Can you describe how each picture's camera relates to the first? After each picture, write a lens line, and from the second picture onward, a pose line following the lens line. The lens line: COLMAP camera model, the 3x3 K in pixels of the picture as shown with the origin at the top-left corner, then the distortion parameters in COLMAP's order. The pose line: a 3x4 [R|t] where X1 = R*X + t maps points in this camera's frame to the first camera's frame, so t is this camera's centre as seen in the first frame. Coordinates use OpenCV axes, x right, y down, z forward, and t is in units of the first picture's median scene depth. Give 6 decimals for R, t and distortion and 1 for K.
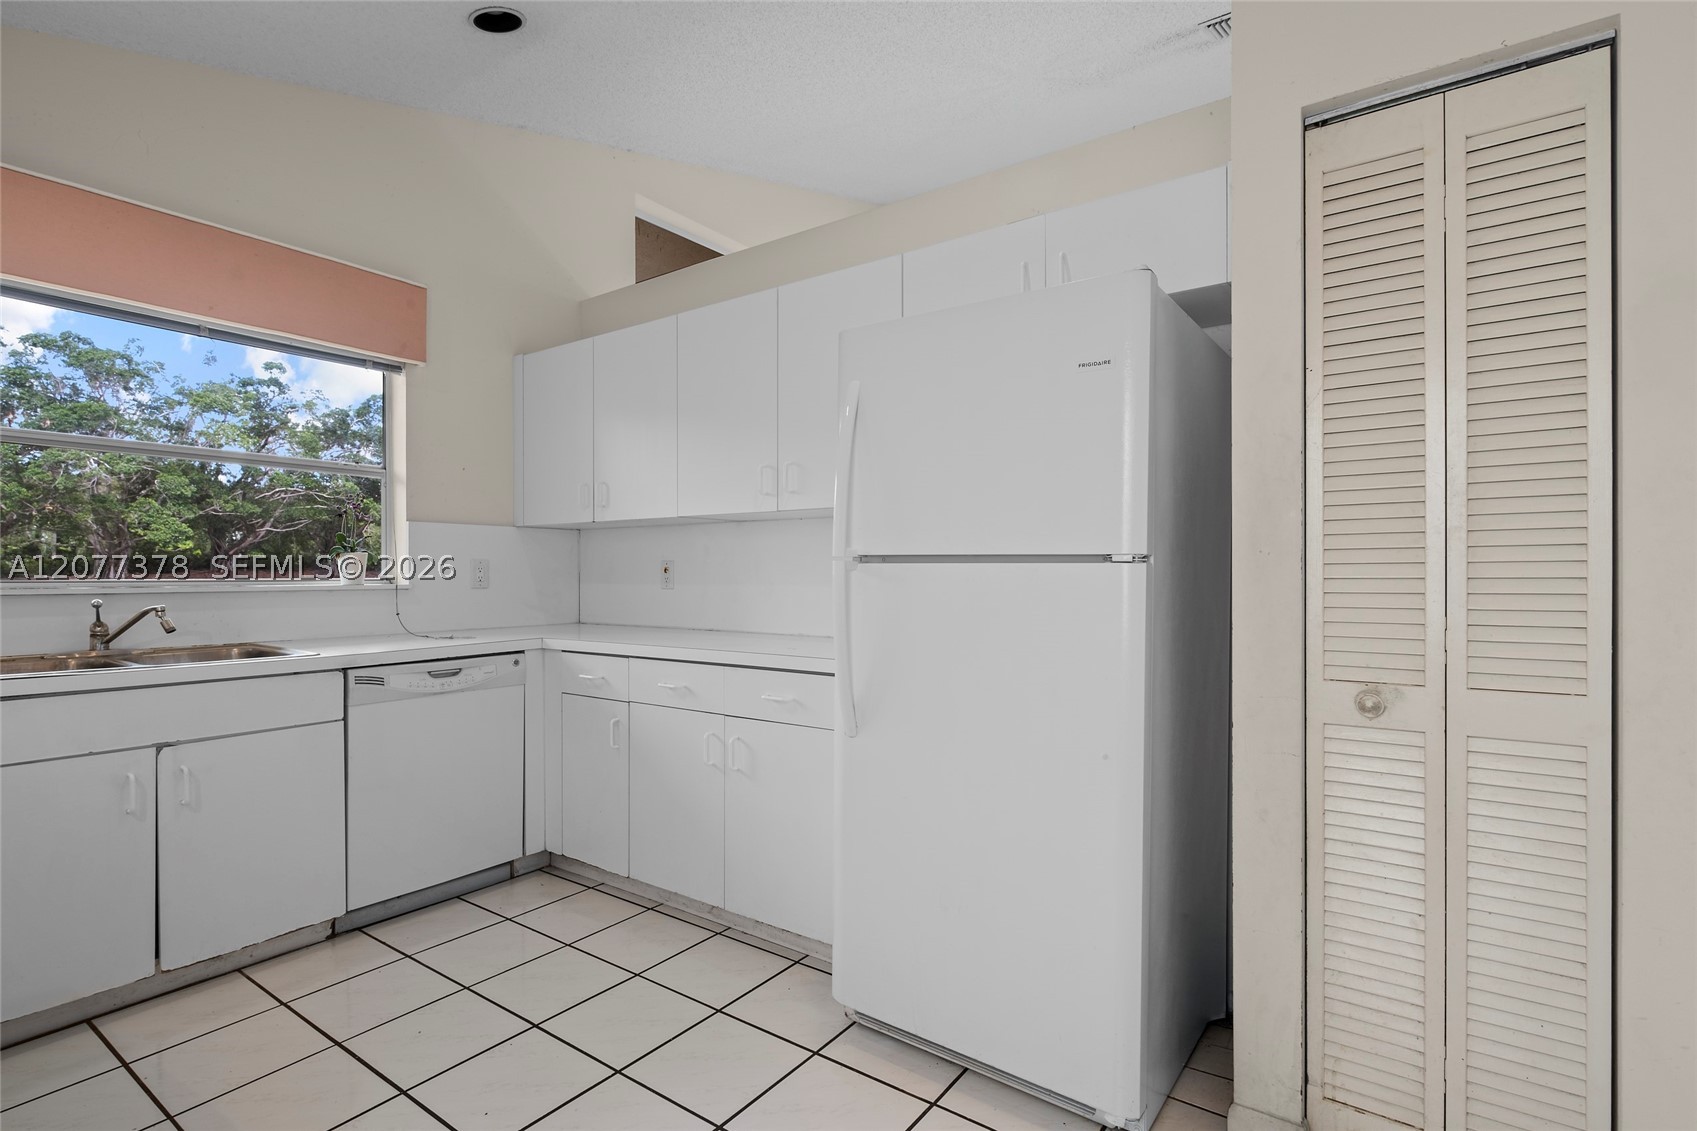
lens RADIAL K [[811.6, 0, 855.7], [0, 811.6, 572.6], [0, 0, 1]] dist [-0.002259, -0.000498]
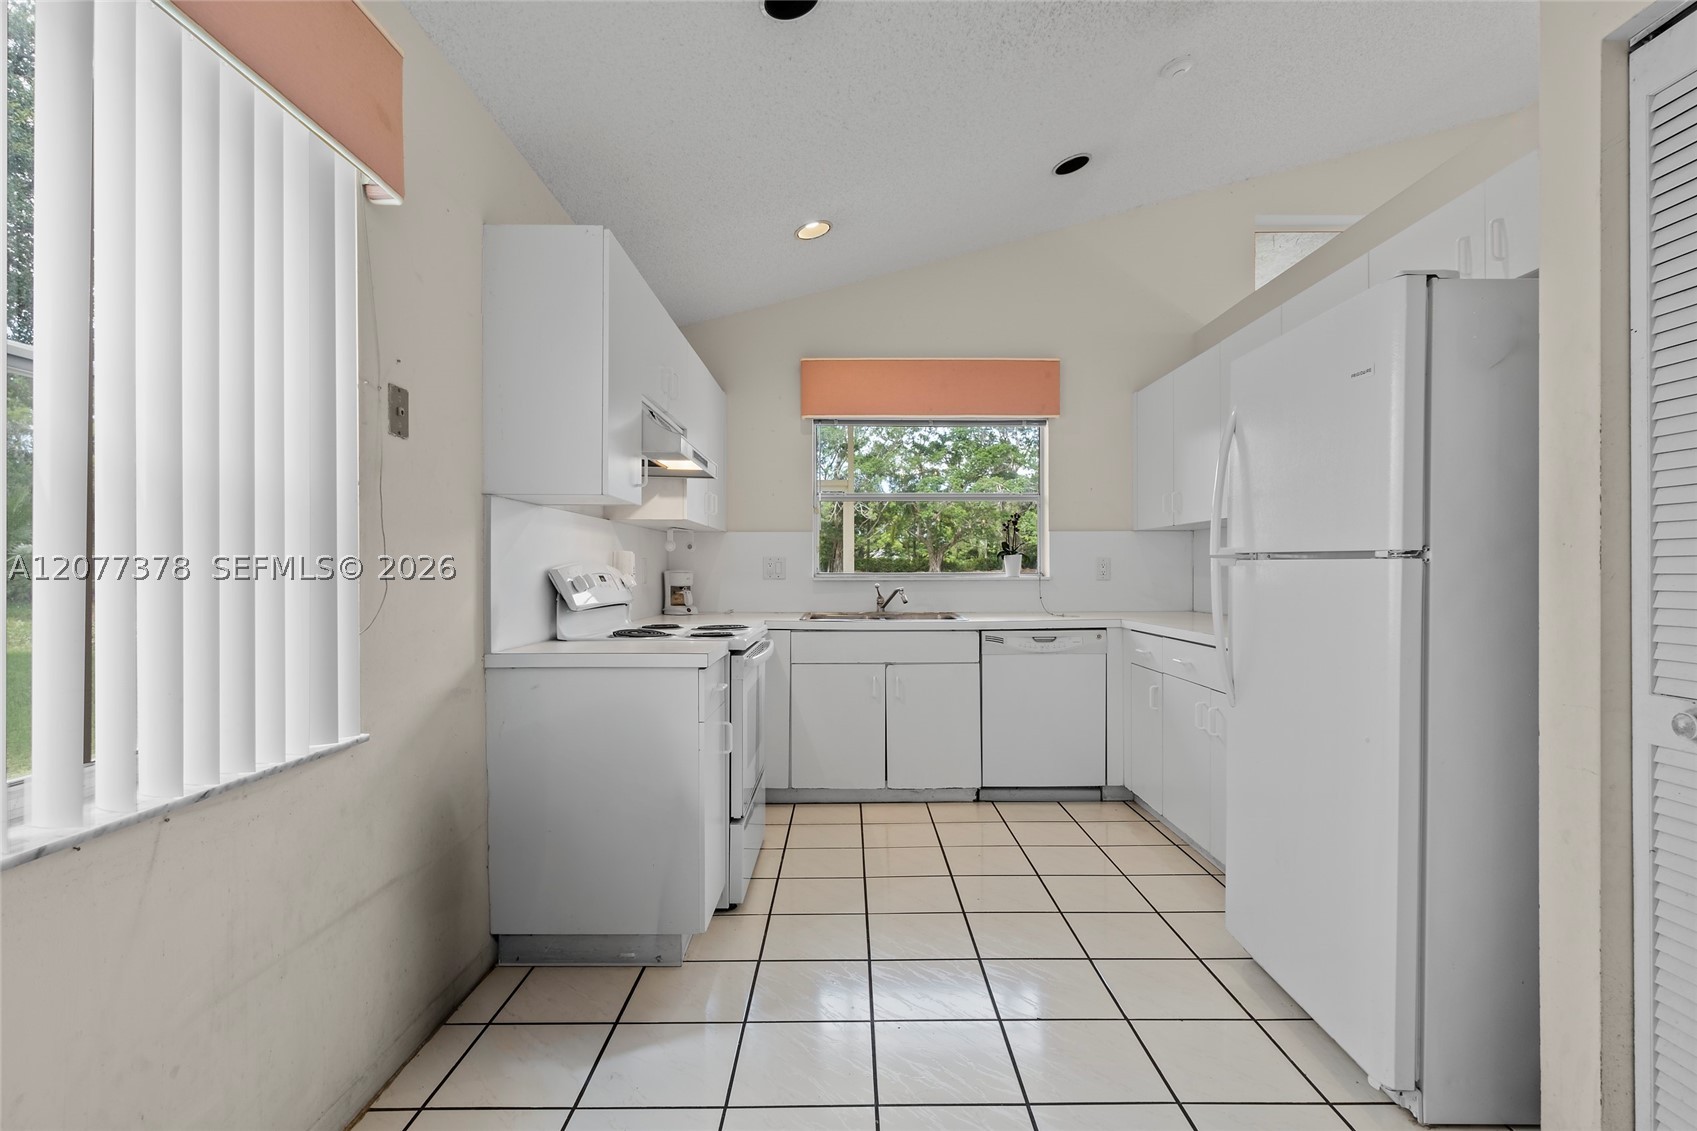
lens RADIAL K [[811.6, 0, 855.7], [0, 811.6, 572.6], [0, 0, 1]] dist [-0.002259, -0.000498]
pose [[0.585772, 0.002299, -0.810473, 0.481479], [0.002760, 0.999985, 0.004831, -0.000481], [0.810471, -0.005067, 0.585756, -0.105553]]
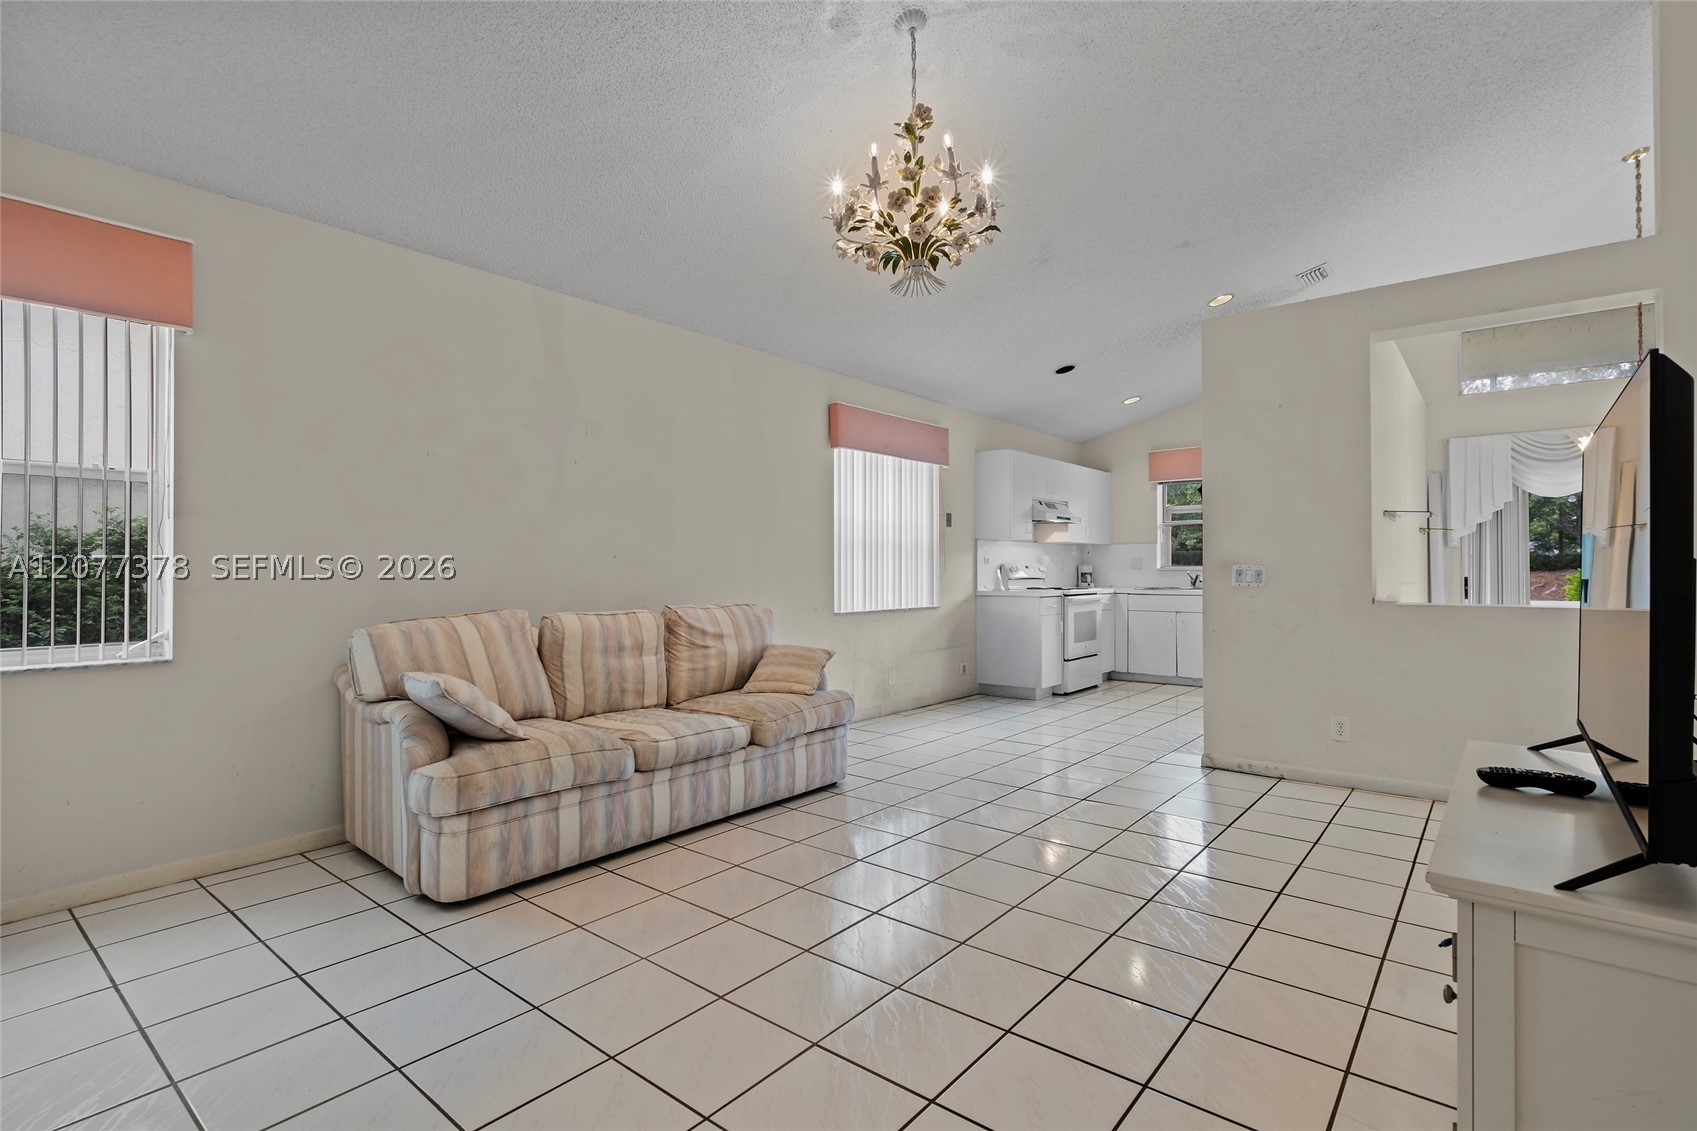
lens RADIAL K [[811.6, 0, 855.7], [0, 811.6, 572.6], [0, 0, 1]] dist [-0.002259, -0.000498]
pose [[-0.061578, 0.004971, -0.998090, 2.298070], [0.002729, 0.999985, 0.004812, 0.016257], [0.998099, -0.002428, -0.061591, -0.151764]]
